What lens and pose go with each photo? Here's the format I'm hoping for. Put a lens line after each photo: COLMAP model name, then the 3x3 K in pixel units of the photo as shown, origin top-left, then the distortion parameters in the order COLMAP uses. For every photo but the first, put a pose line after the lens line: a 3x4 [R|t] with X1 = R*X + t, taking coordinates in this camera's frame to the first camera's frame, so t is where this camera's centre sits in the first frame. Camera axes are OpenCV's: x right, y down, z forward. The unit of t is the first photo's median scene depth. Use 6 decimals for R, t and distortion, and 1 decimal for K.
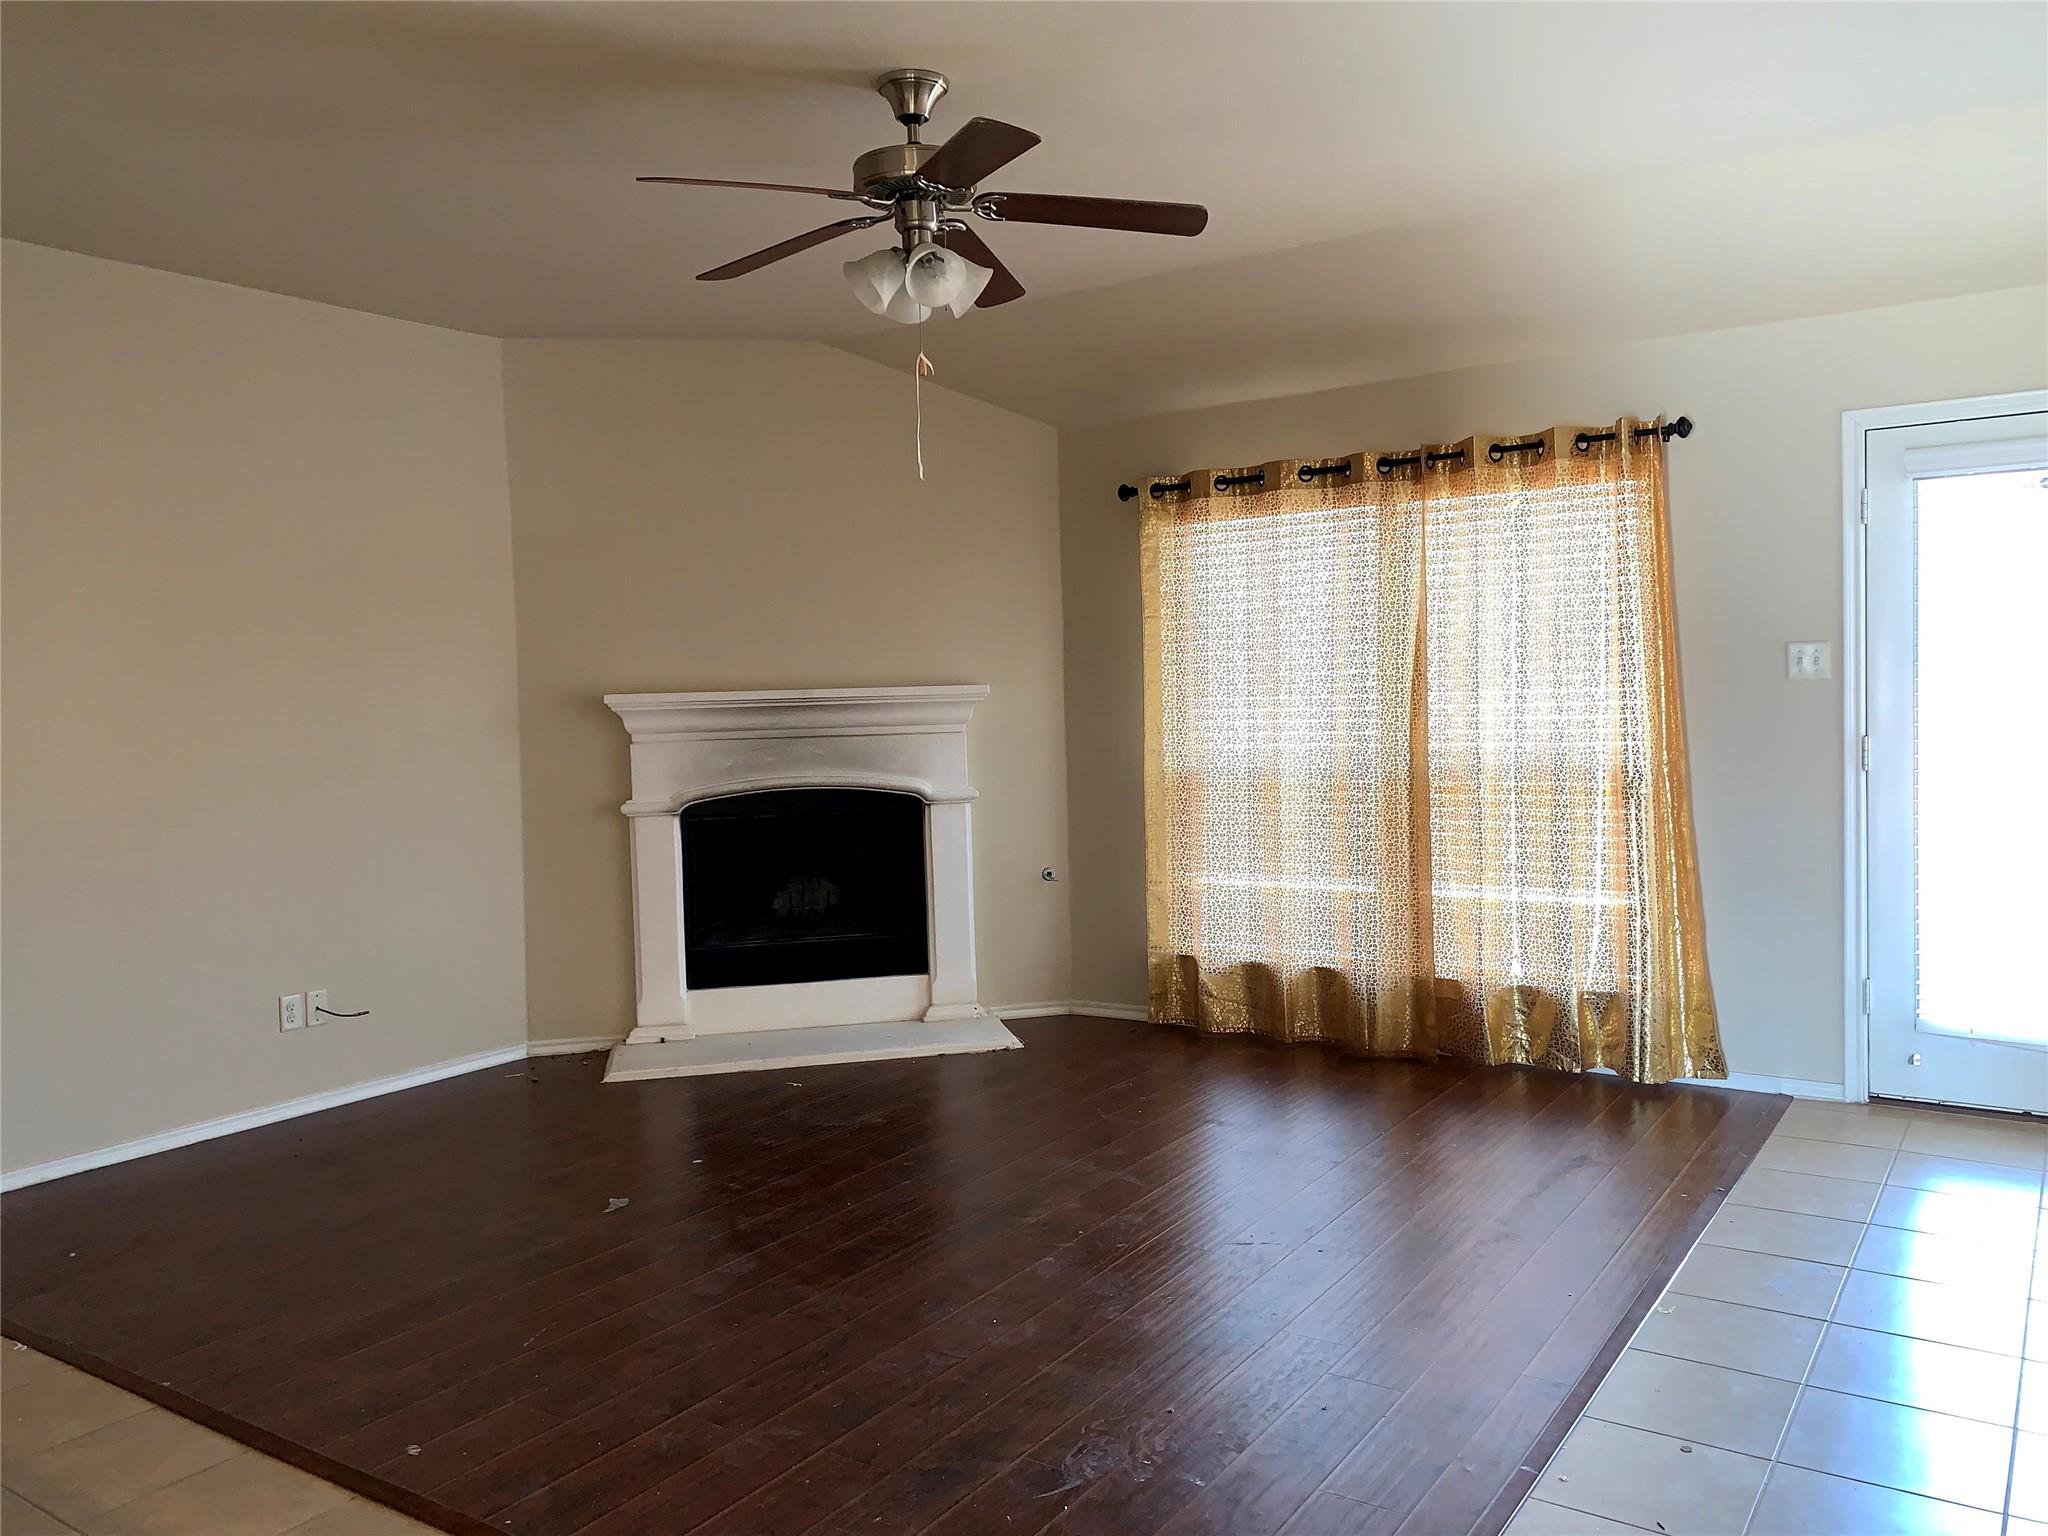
lens RADIAL K [[1567.4, 0, 1015.0], [0, 1567.4, 766.2], [0, 0, 1]] dist [0.043854, -0.019914]
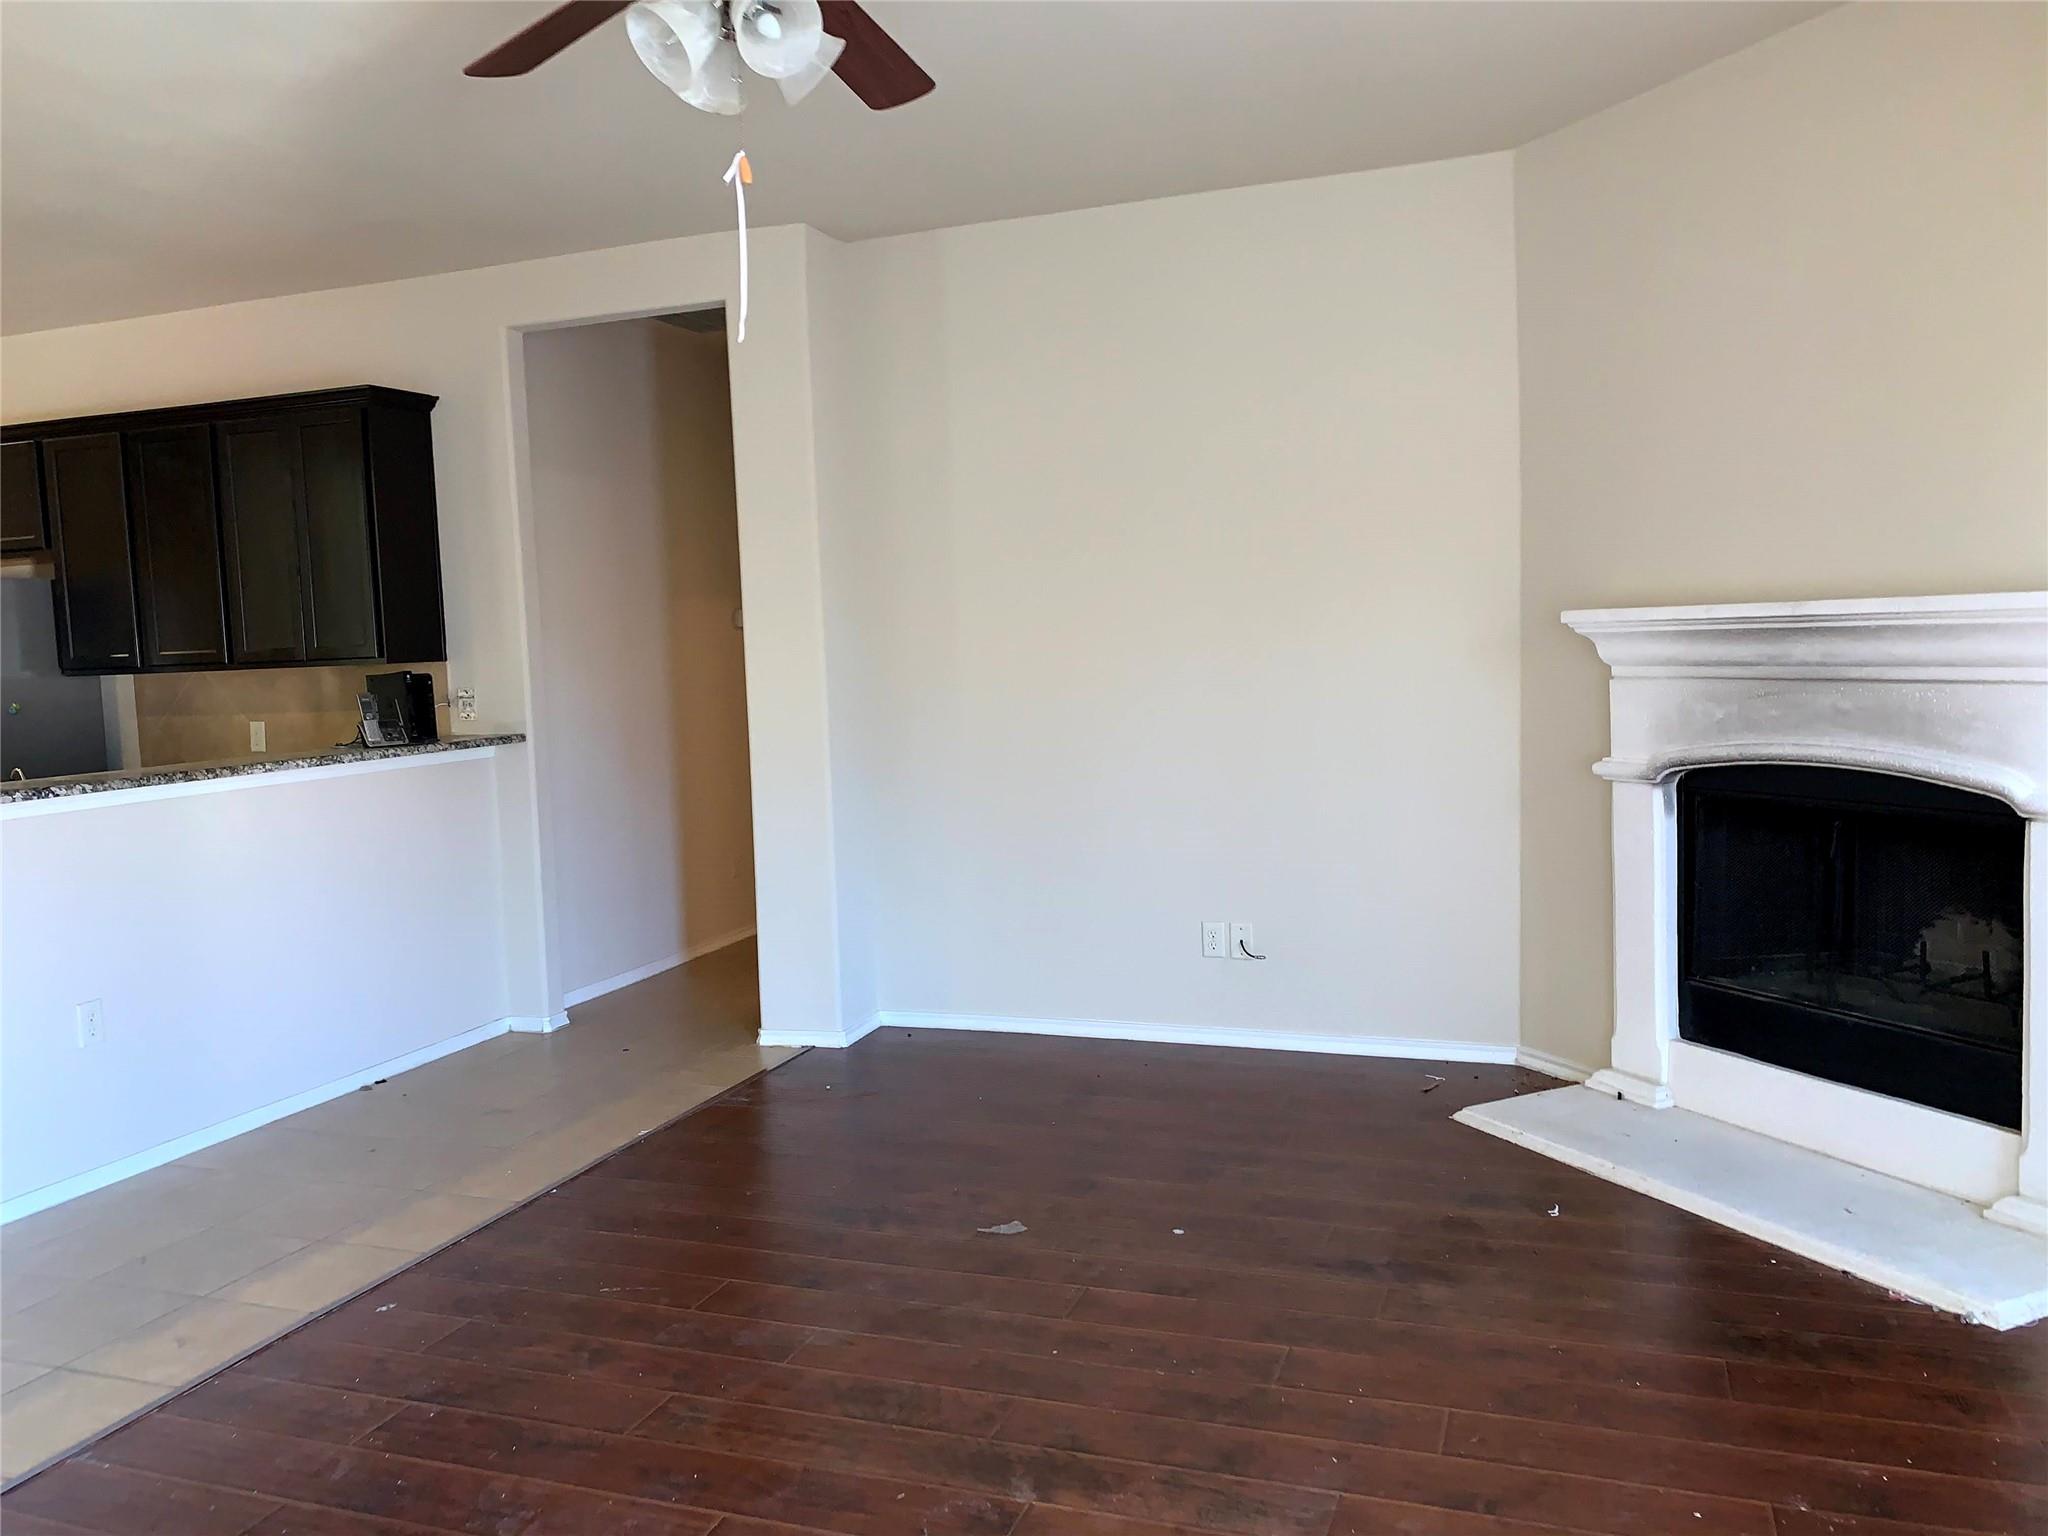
lens RADIAL K [[1567.4, 0, 1019.0], [0, 1567.4, 764.4], [0, 0, 1]] dist [0.043854, -0.019914]
pose [[0.230807, 0.100767, -0.967768, 0.391198], [-0.016574, 0.994886, 0.099638, -0.042453], [0.972858, -0.006957, 0.231297, 0.568927]]
